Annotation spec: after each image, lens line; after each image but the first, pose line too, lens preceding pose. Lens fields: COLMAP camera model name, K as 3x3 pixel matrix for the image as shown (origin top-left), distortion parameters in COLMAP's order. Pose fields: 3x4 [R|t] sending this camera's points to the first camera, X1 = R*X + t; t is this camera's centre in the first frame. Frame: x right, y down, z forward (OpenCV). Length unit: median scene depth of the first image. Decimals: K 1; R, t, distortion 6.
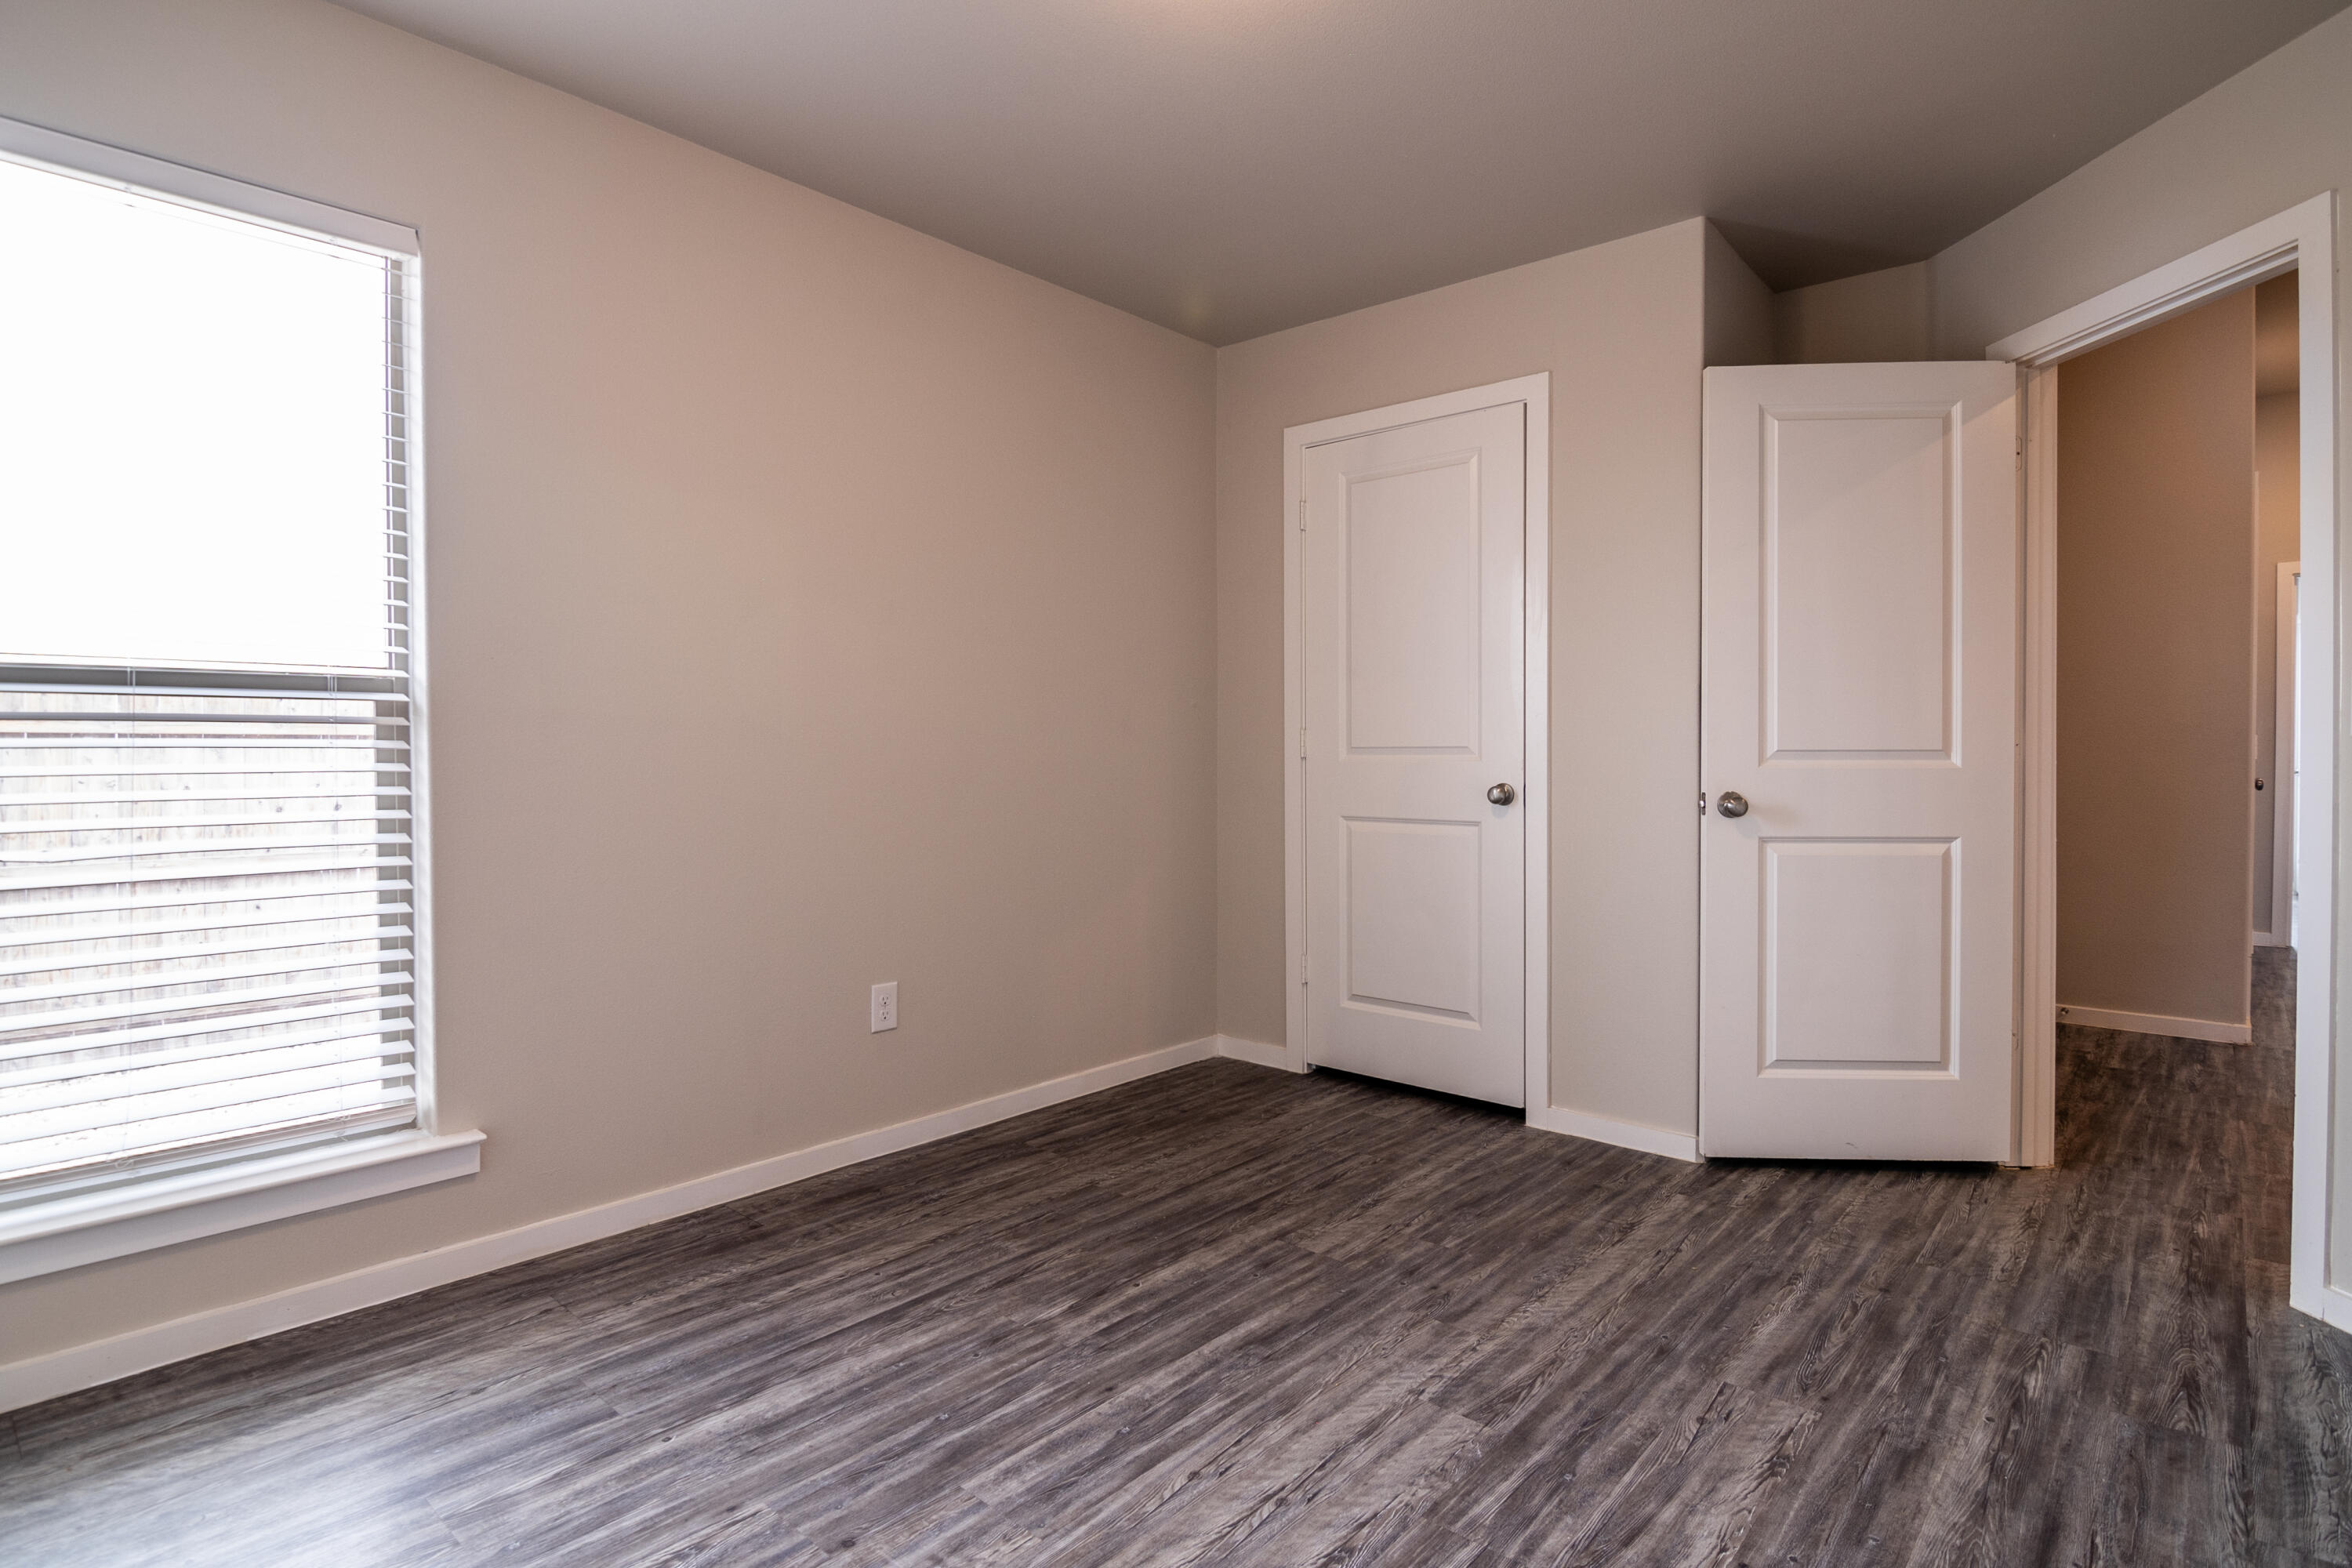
lens RADIAL K [[1194.1, 0, 1174.0], [0, 1194.1, 740.5], [0, 0, 1]] dist [-0.000792, -0.014886]
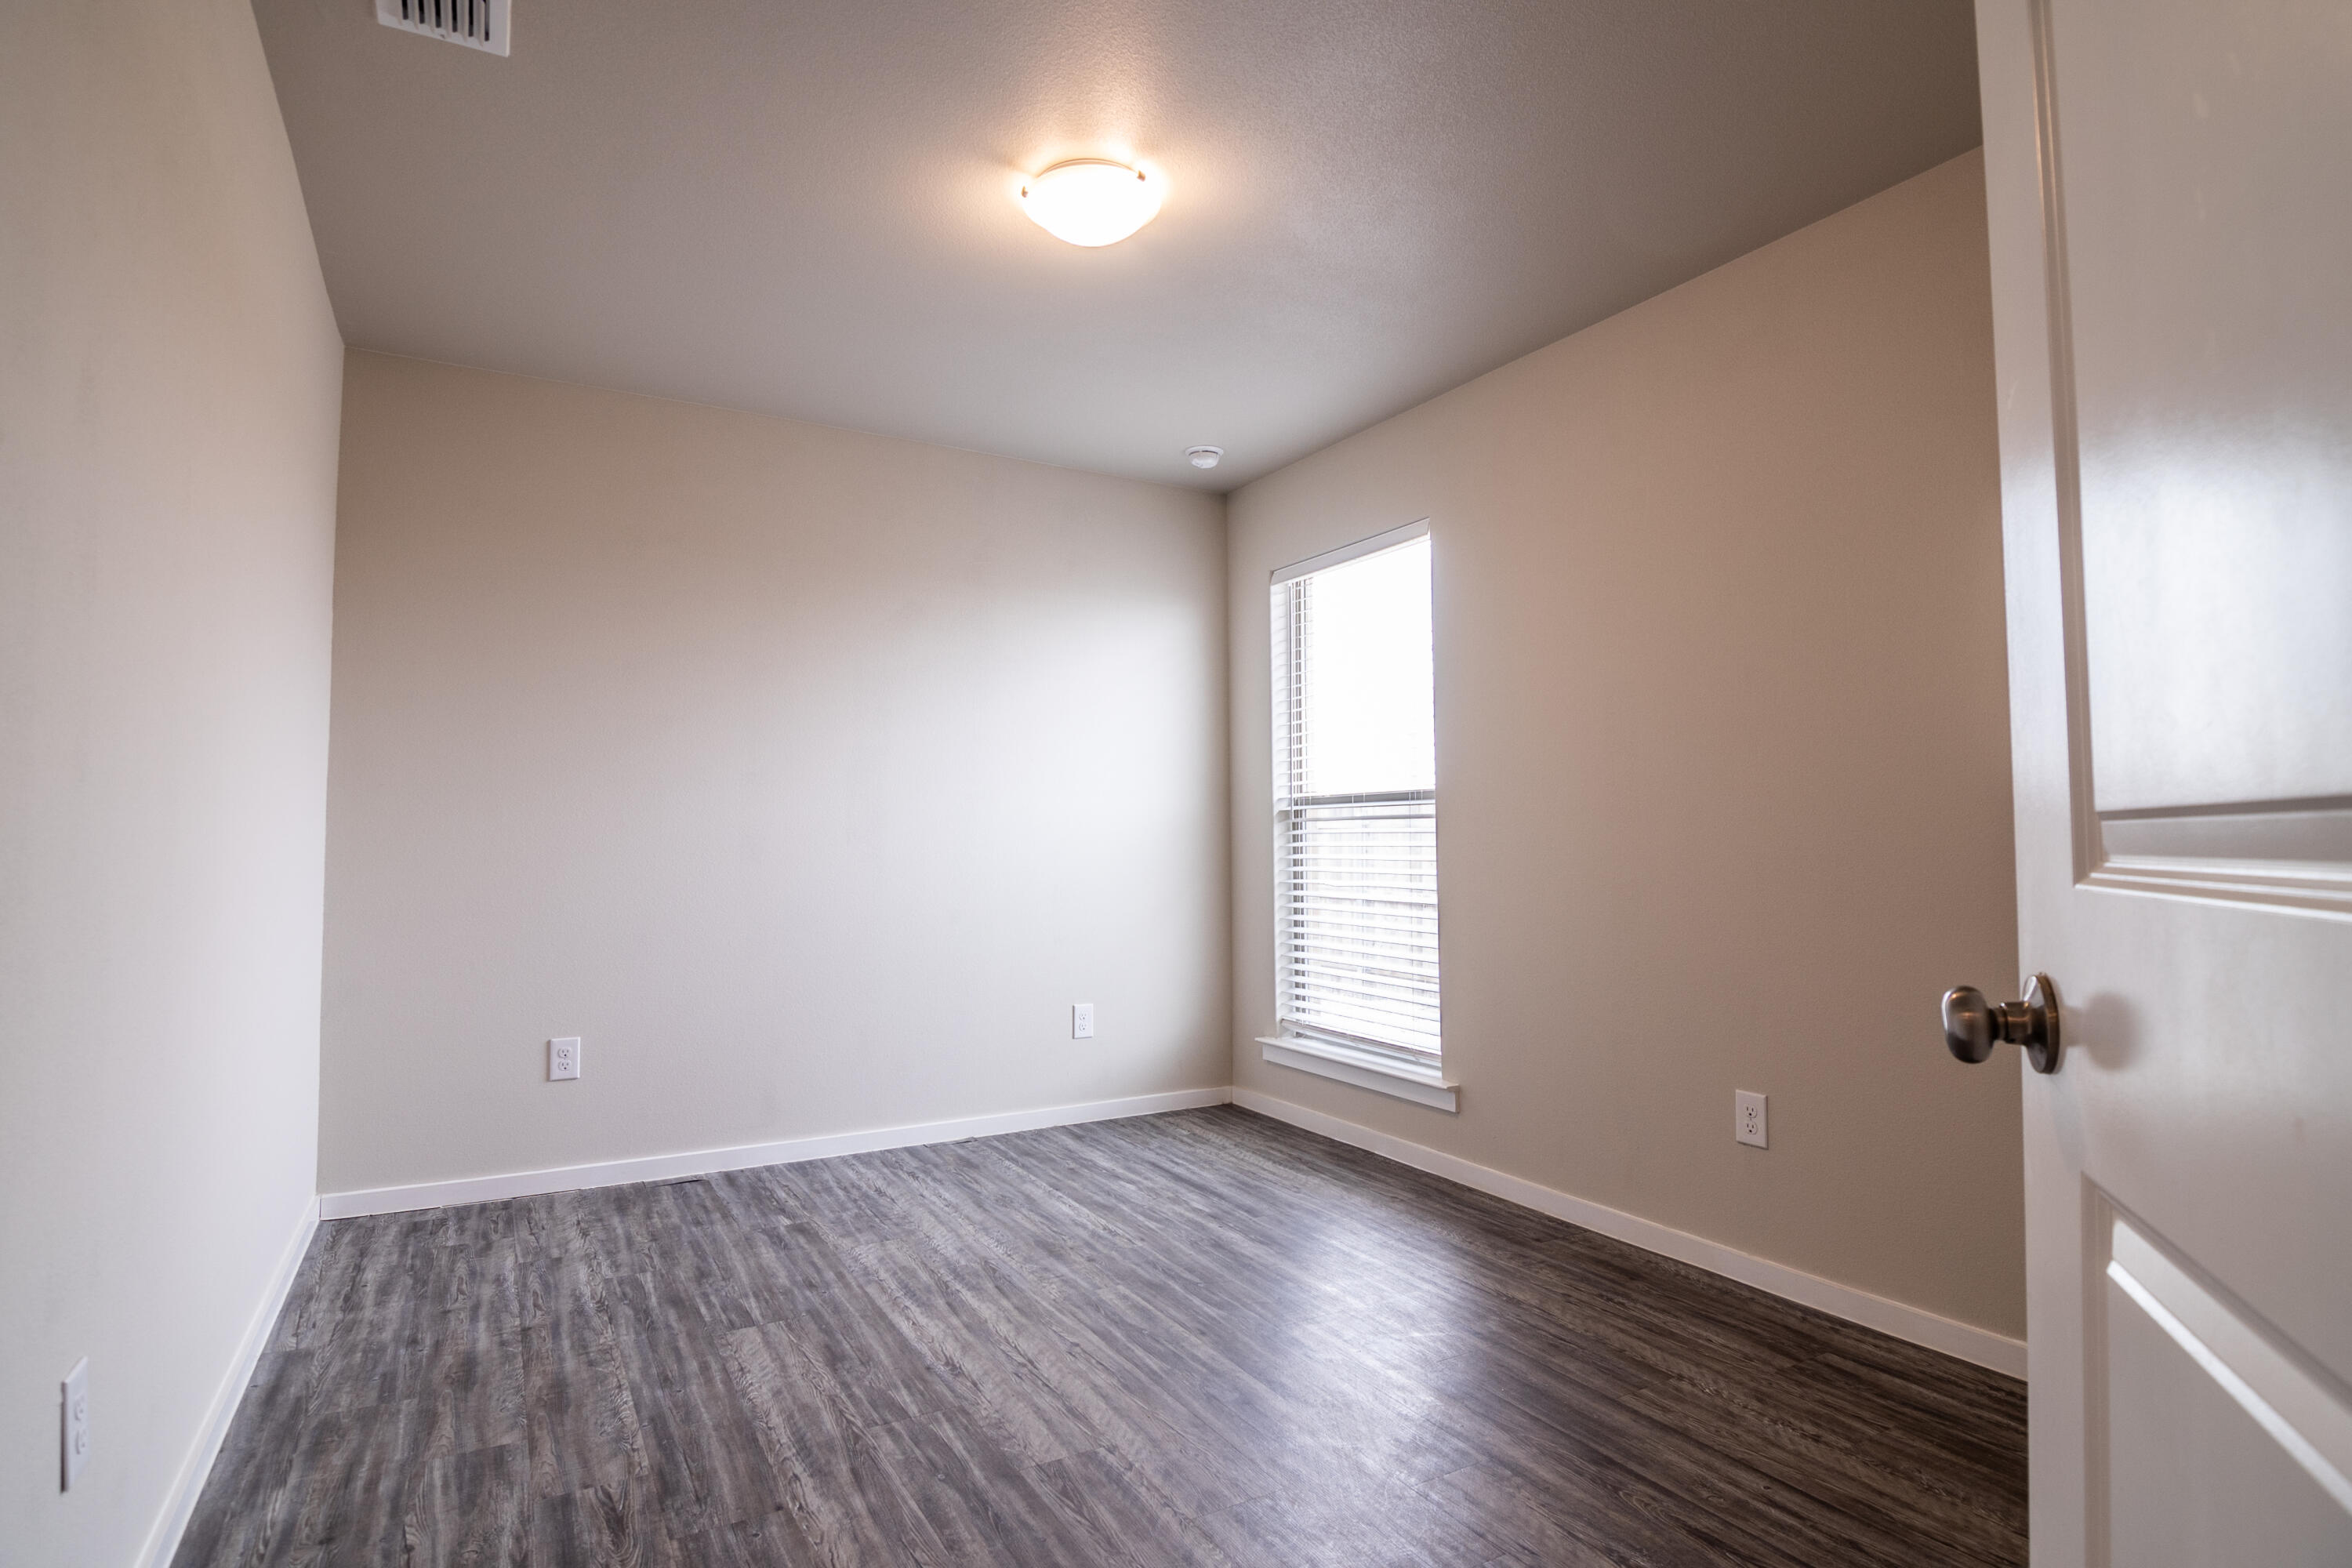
lens RADIAL K [[1196.0, 0, 1155.4], [0, 1196.0, 771.1], [0, 0, 1]] dist [-0.005131, -0.014588]
pose [[-0.332822, -0.053008, -0.941499, 1.209993], [0.009212, 0.998188, -0.059456, 0.020308], [0.942945, -0.028461, -0.331731, 1.410024]]
